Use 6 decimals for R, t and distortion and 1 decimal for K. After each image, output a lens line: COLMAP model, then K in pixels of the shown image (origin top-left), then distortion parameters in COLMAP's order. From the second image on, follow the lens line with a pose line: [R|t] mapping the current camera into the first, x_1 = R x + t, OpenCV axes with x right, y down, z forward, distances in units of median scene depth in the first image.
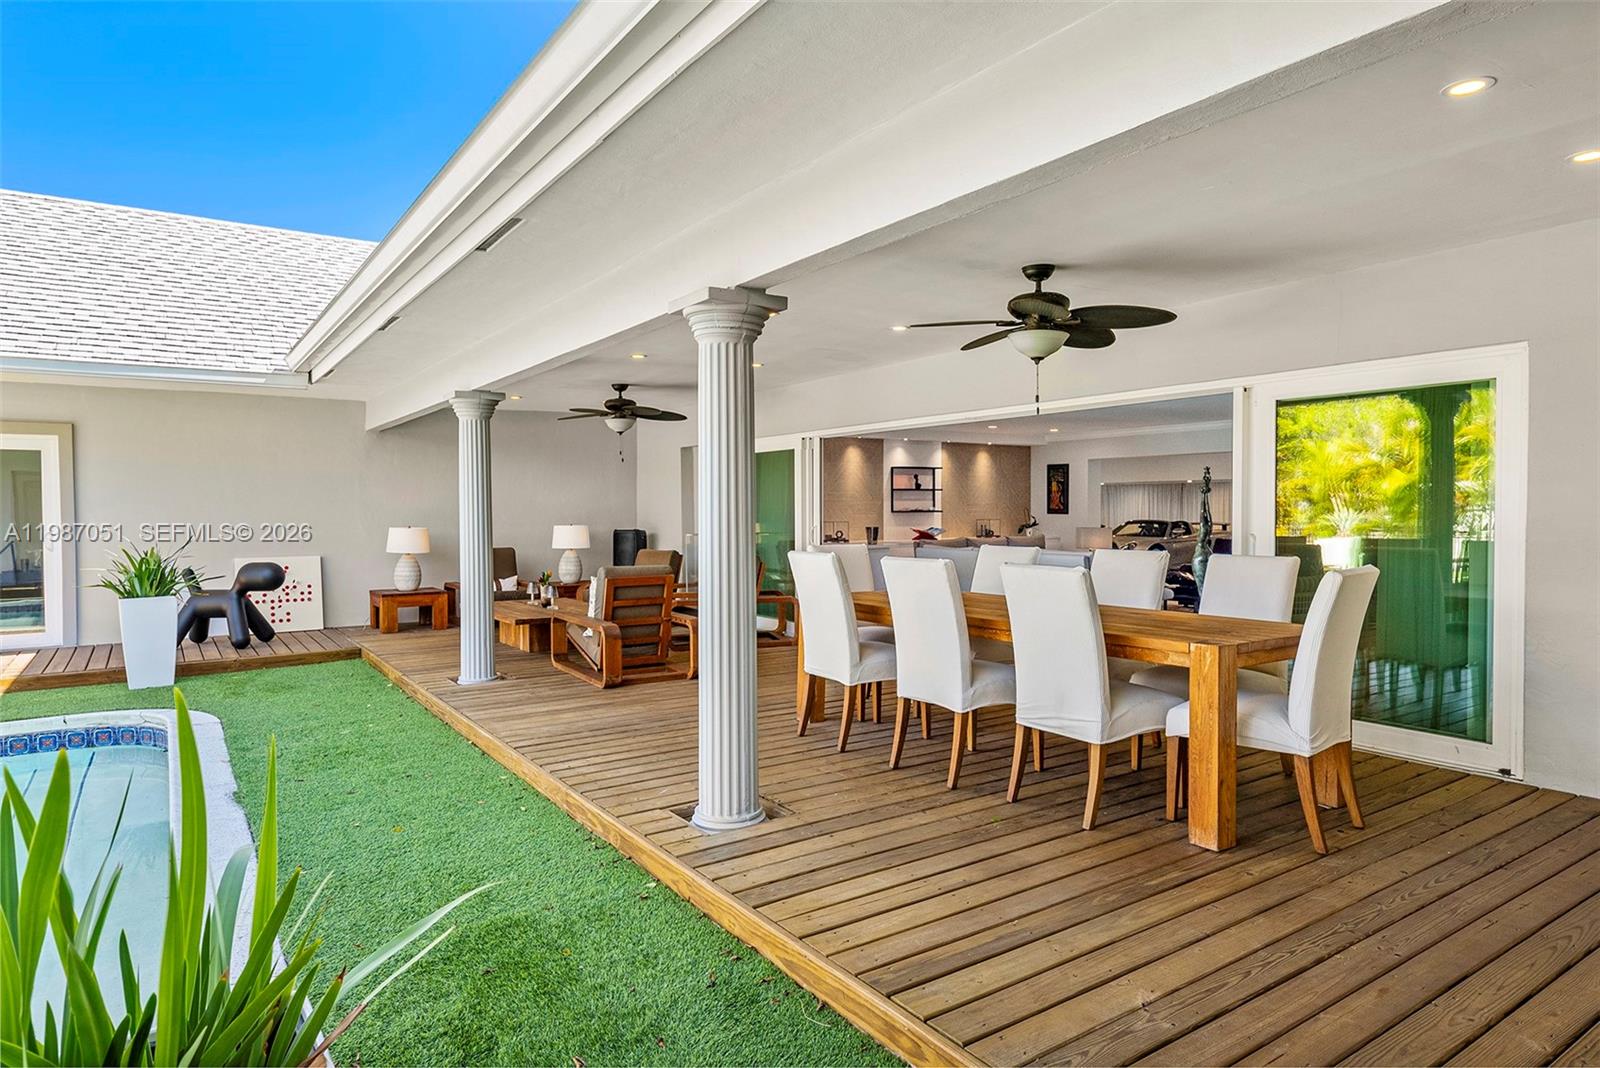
lens RADIAL K [[953.8, 0, 820.1], [0, 953.8, 534.0], [0, 0, 1]] dist [0.002857, 0.000956]
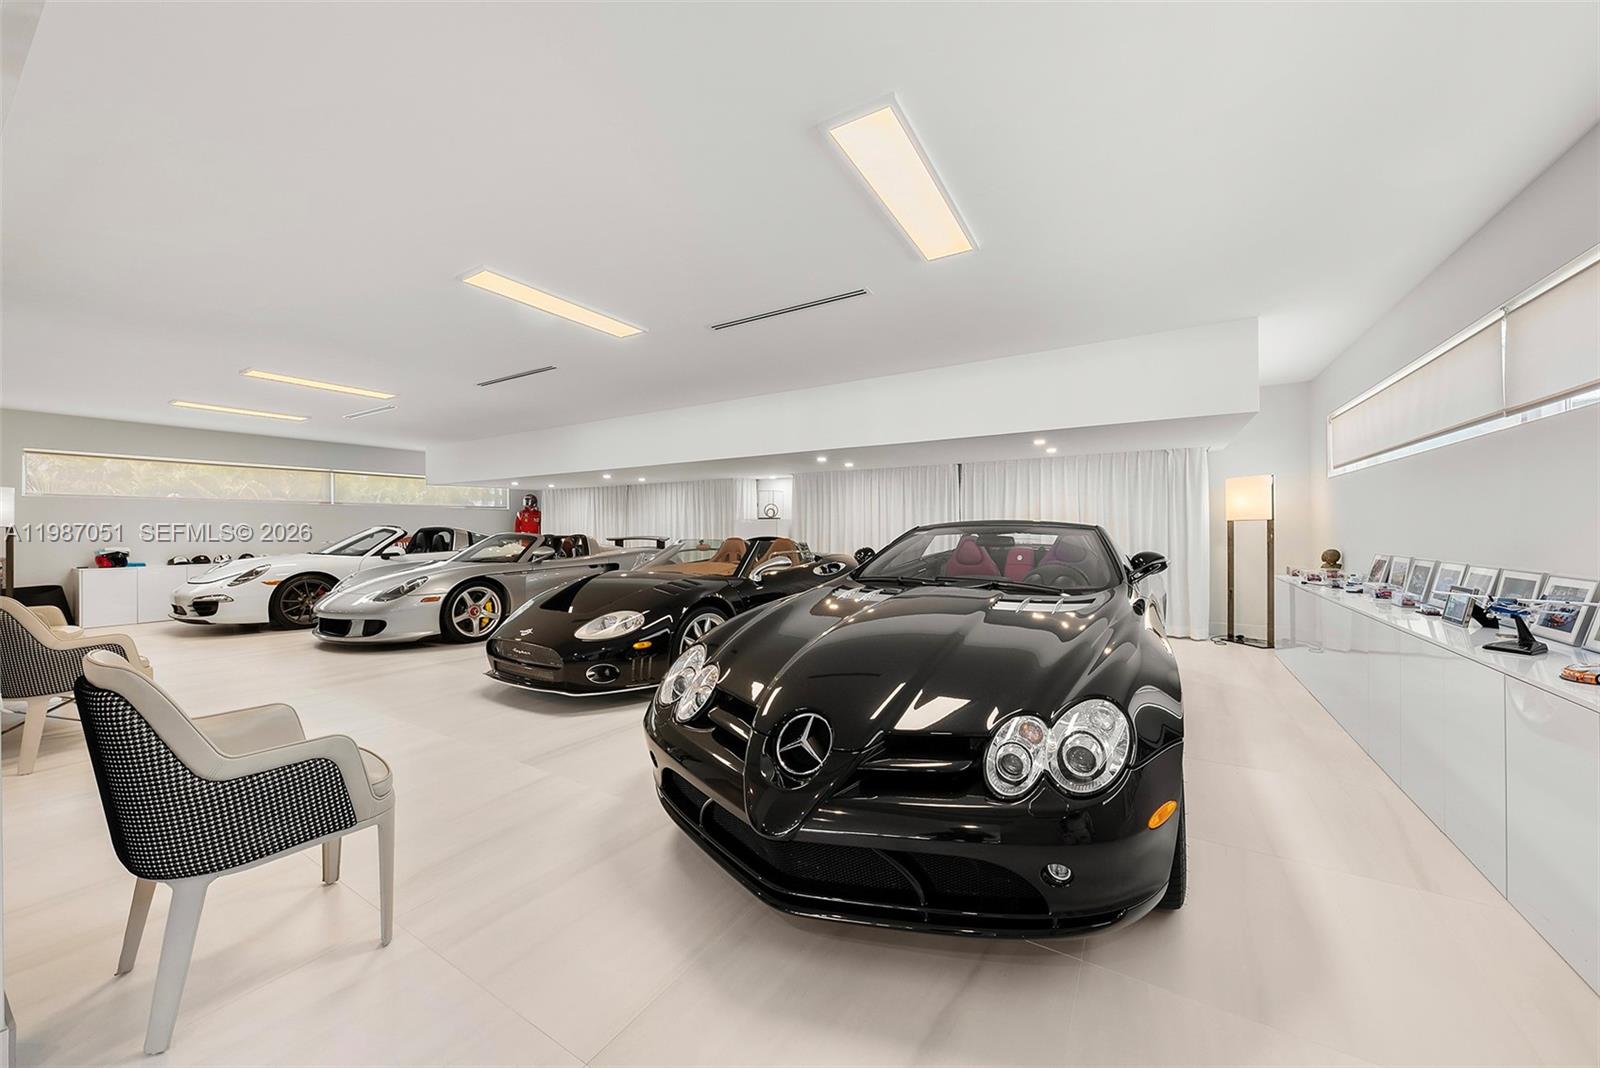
lens RADIAL K [[576.7, 0, 805.8], [0, 576.7, 529.2], [0, 0, 1]] dist [-0.001562, -0.000085]
pose [[0.914217, -0.000220, 0.405224, 0.475348], [0.010938, 0.999649, -0.024135, -0.008333], [-0.405077, 0.026497, 0.913899, 0.772294]]
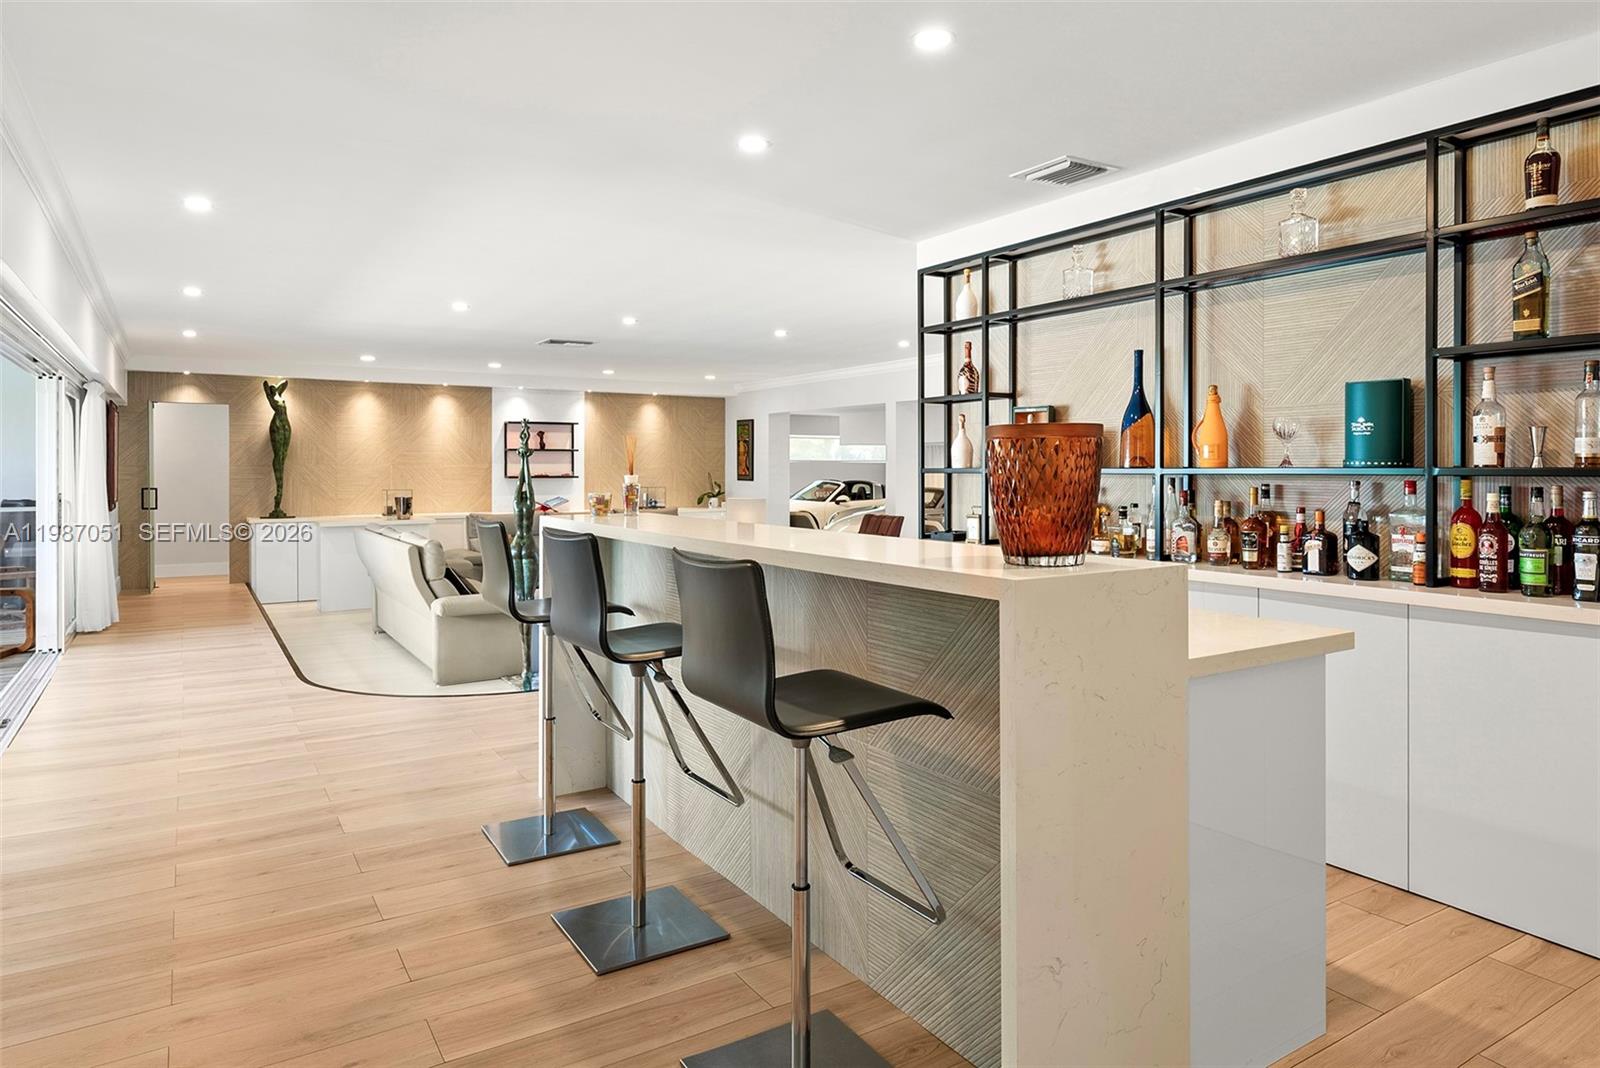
lens RADIAL K [[976.6, 0, 797.4], [0, 976.6, 466.3], [0, 0, 1]] dist [0.004740, 0.002690]
pose [[0.998970, 0.006600, -0.044894, 0.350013], [-0.007903, 0.999551, -0.028913, -0.010166], [0.044683, 0.029238, 0.998573, 0.179723]]
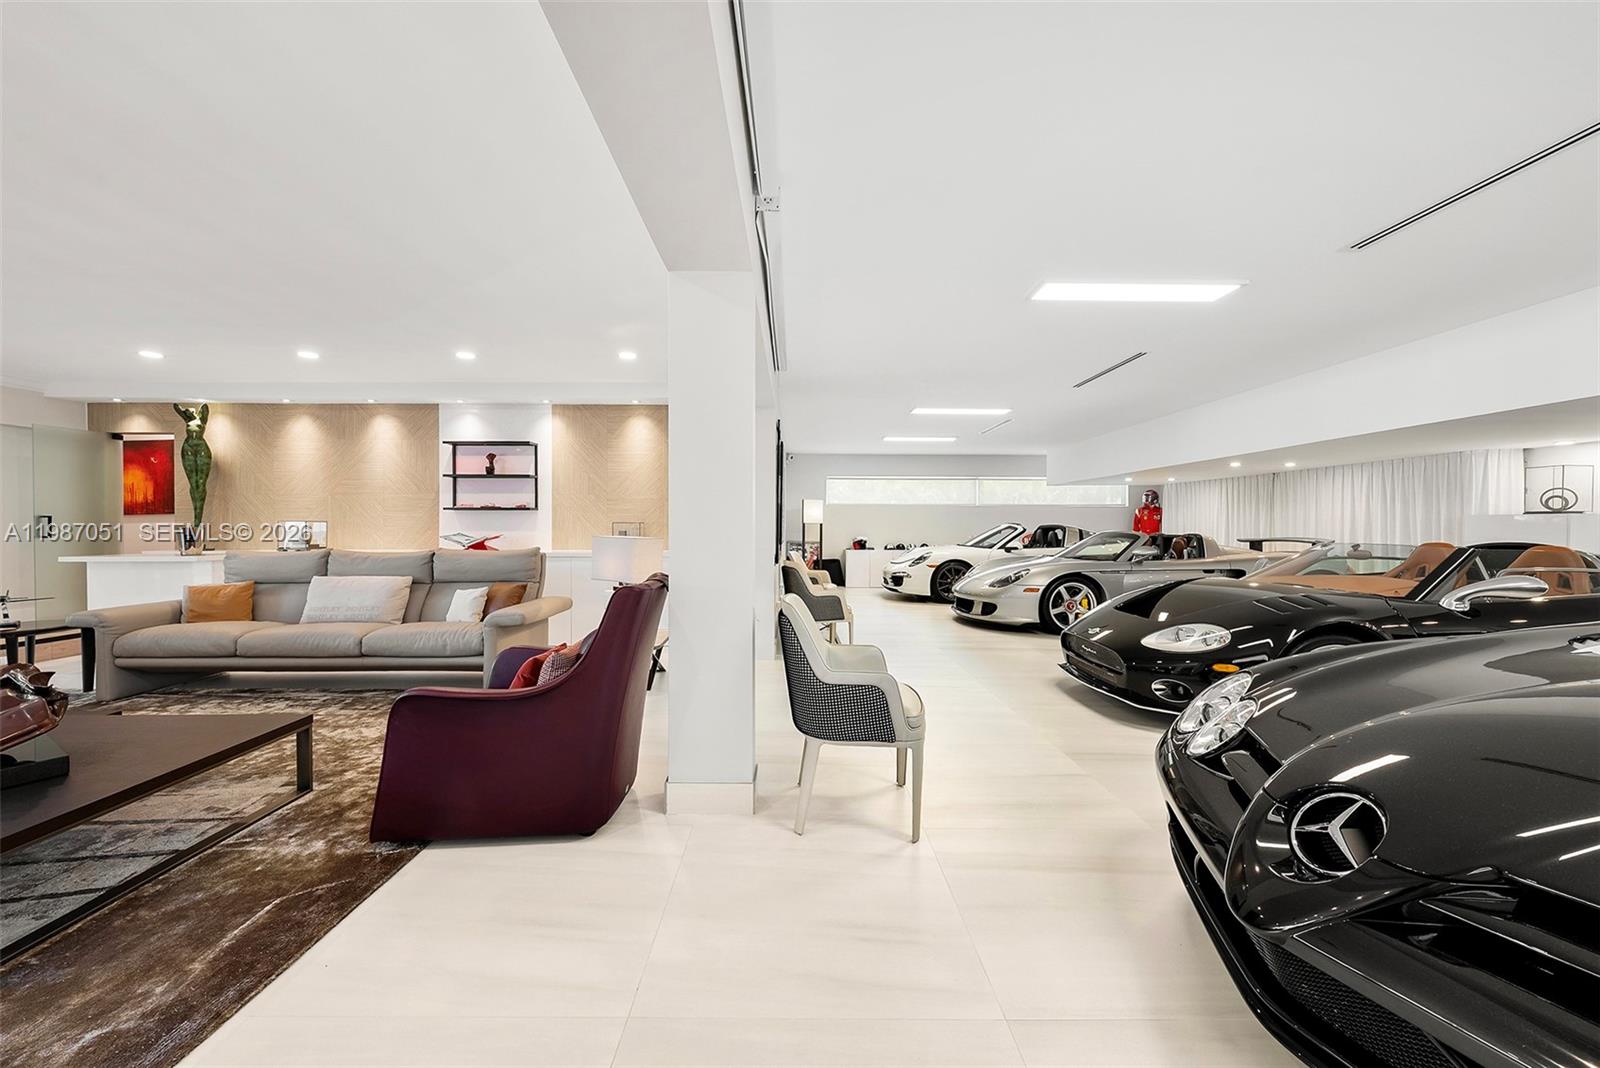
lens RADIAL K [[594.4, 0, 791.8], [0, 594.4, 530.1], [0, 0, 1]] dist [-0.001472, -0.000073]
pose [[0.823288, 0.011933, -0.567499, 0.503402], [-0.022950, 0.999661, -0.012275, -0.008236], [0.567160, 0.023130, 0.823283, 0.765632]]
